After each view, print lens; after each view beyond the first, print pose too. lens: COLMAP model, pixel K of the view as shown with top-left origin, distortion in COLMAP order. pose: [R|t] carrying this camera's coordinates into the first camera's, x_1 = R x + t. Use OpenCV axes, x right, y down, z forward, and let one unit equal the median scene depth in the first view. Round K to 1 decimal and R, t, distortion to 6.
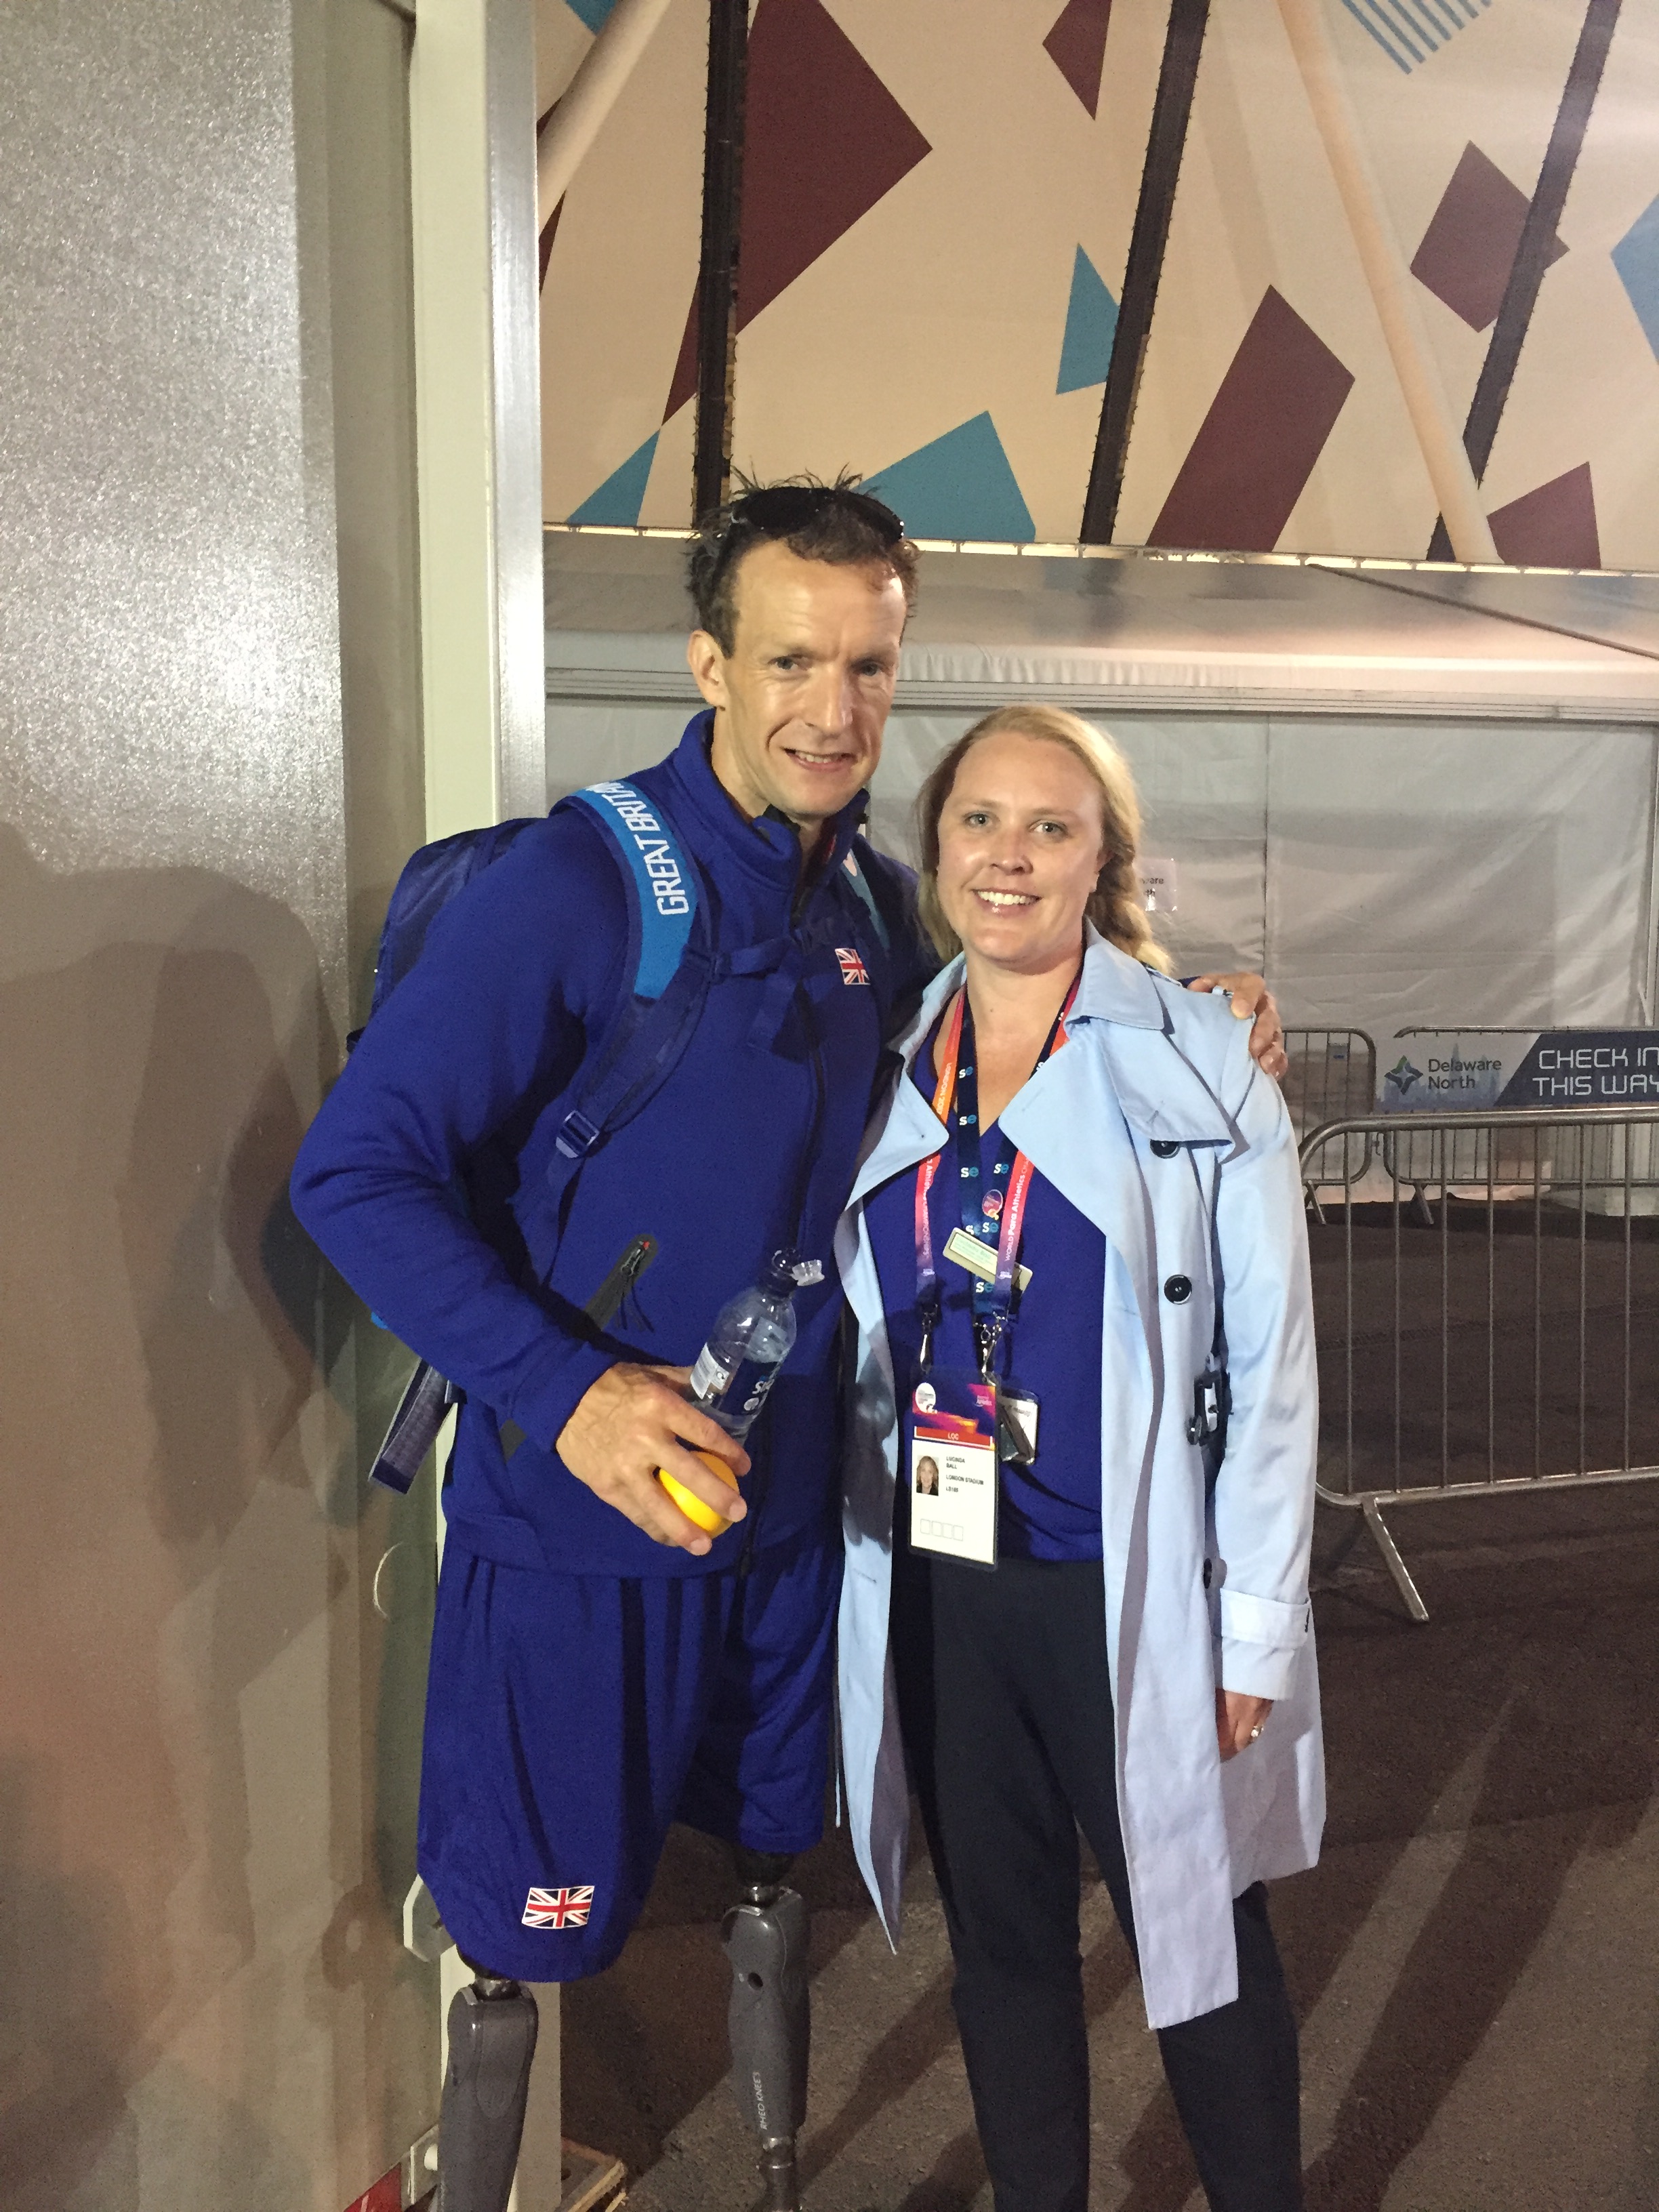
lens RADIAL K [[1891.0, 0, 829.5], [0, 1891.0, 1106.0], [0, 0, 1]] dist [0.087027, -0.117557]
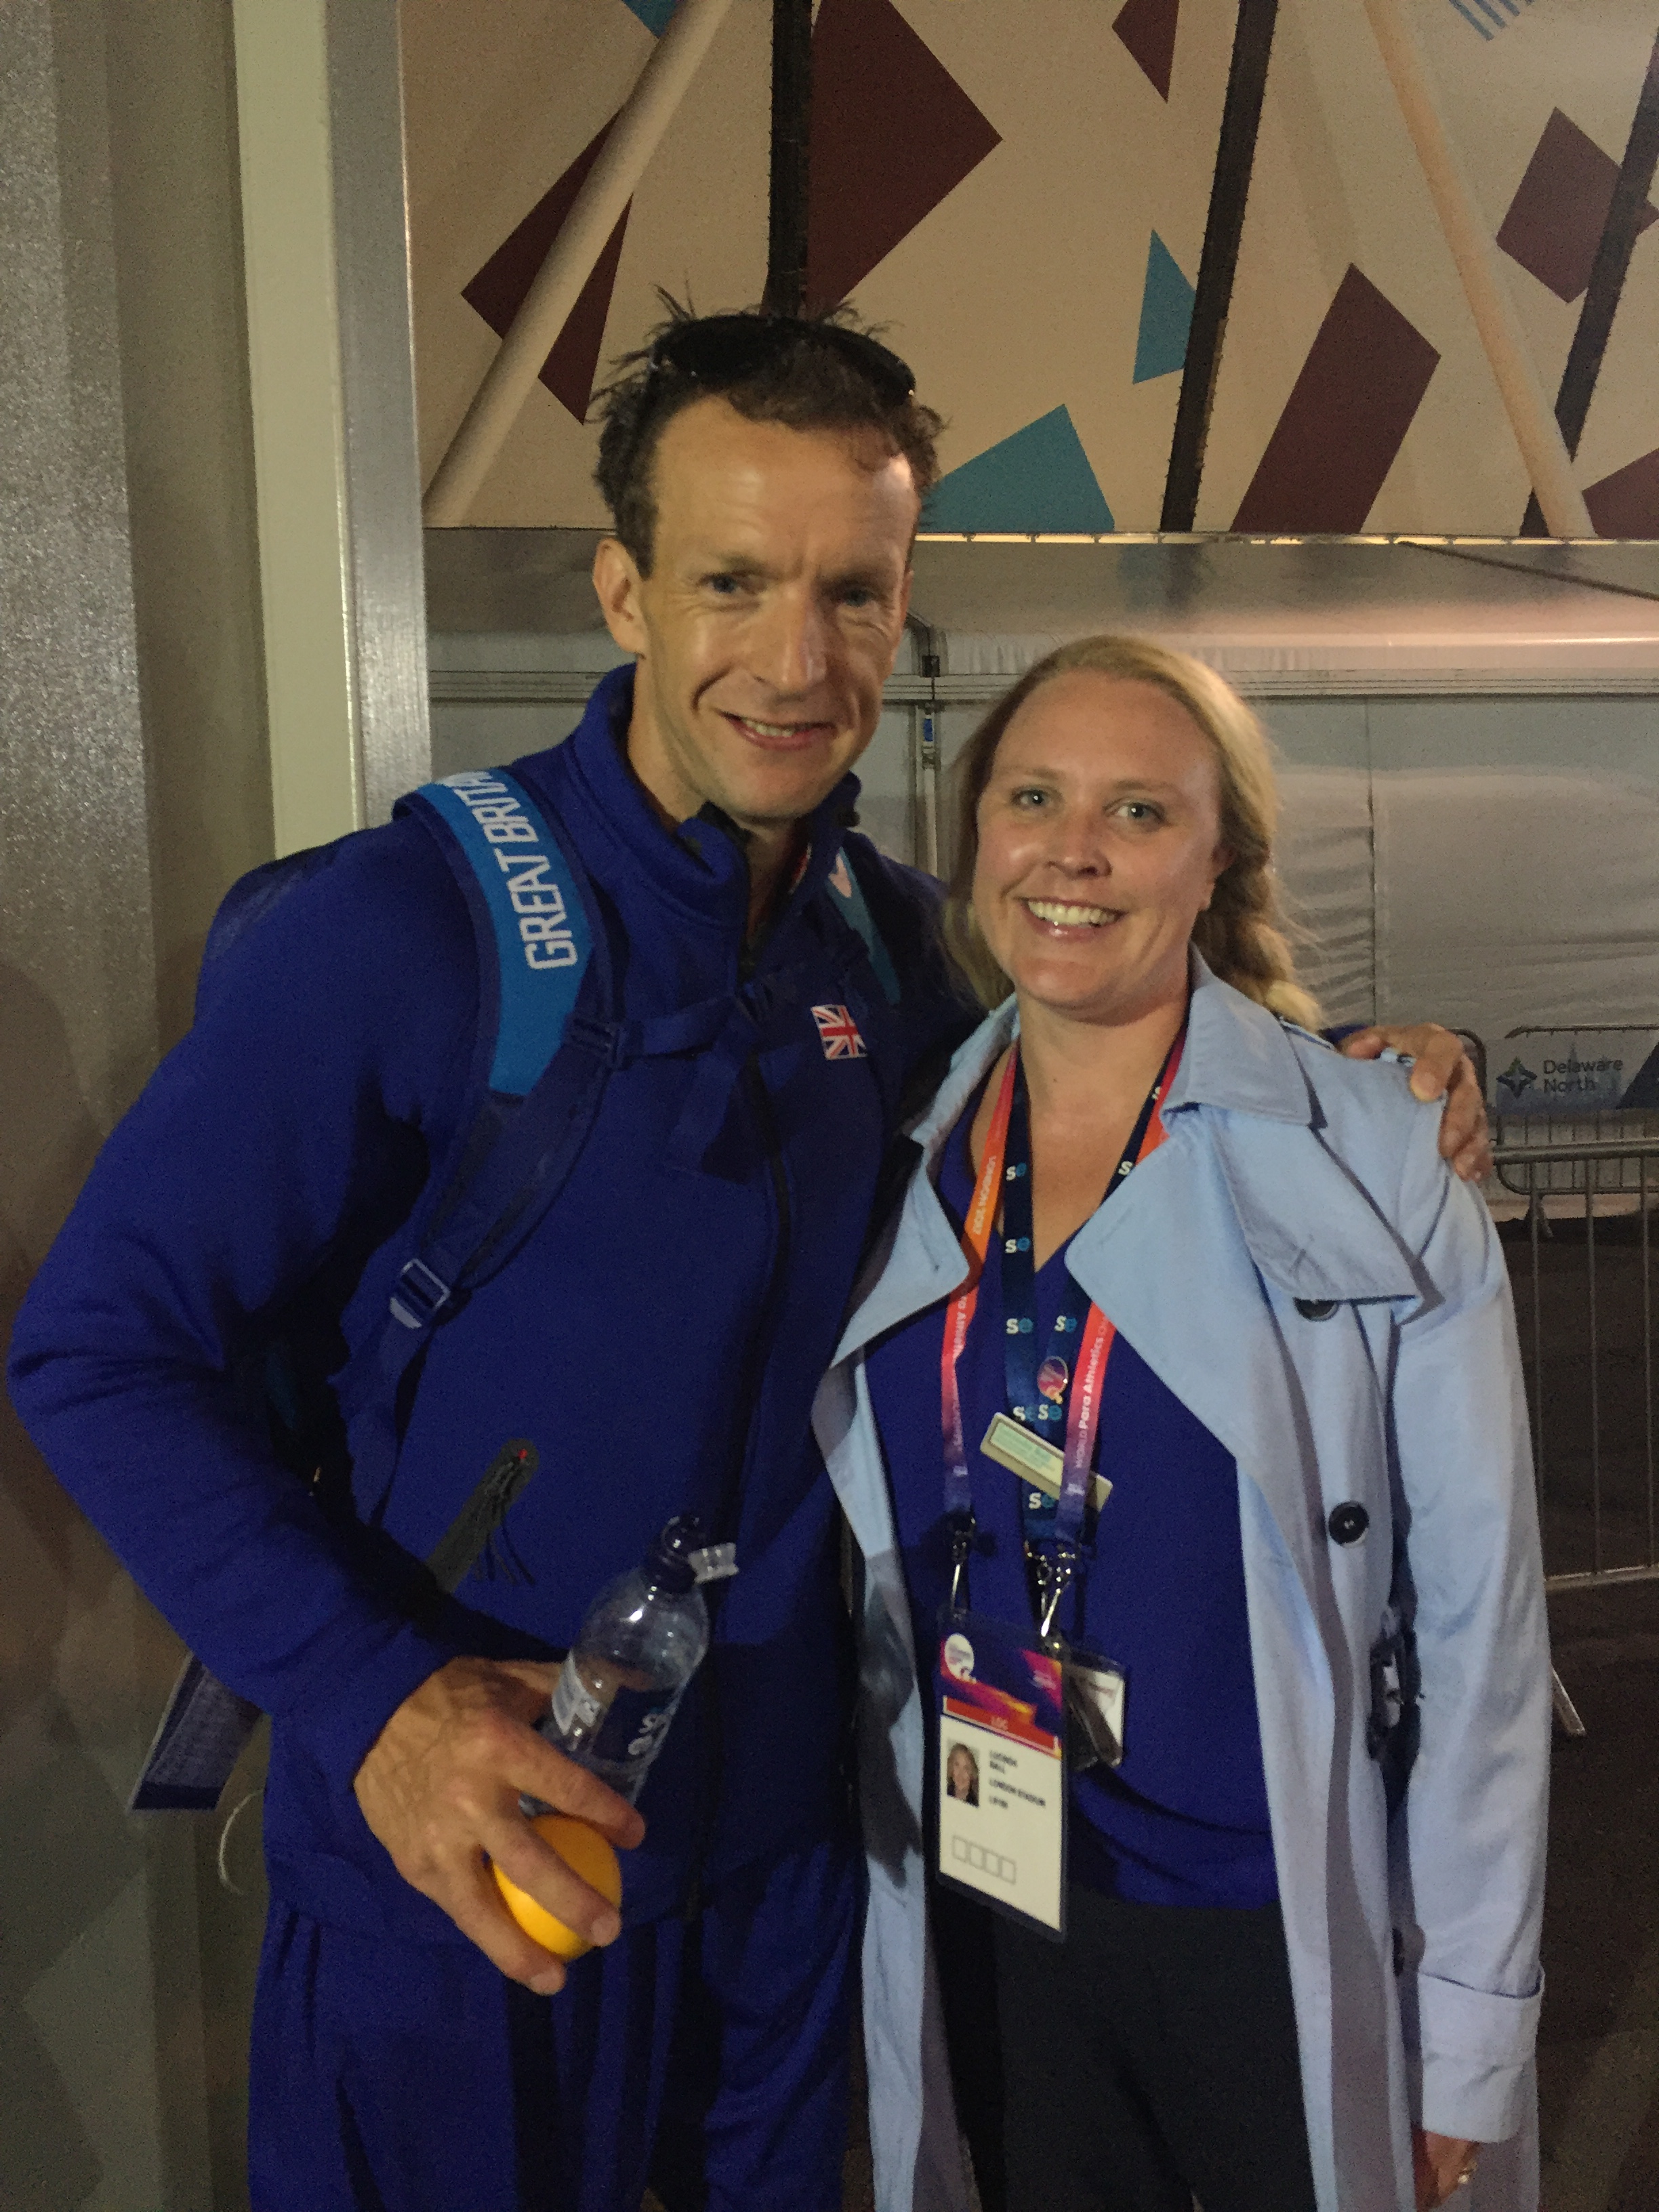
lens RADIAL K [[1883.6, 0, 778.0], [0, 1883.6, 1130.0], [0, 0, 1]] dist [0.105684, -0.183859]
pose [[0.997414, -0.014870, -0.070318, 0.037360], [0.015608, 0.999829, 0.009954, -0.045826], [0.070158, -0.011026, 0.997475, 0.319059]]
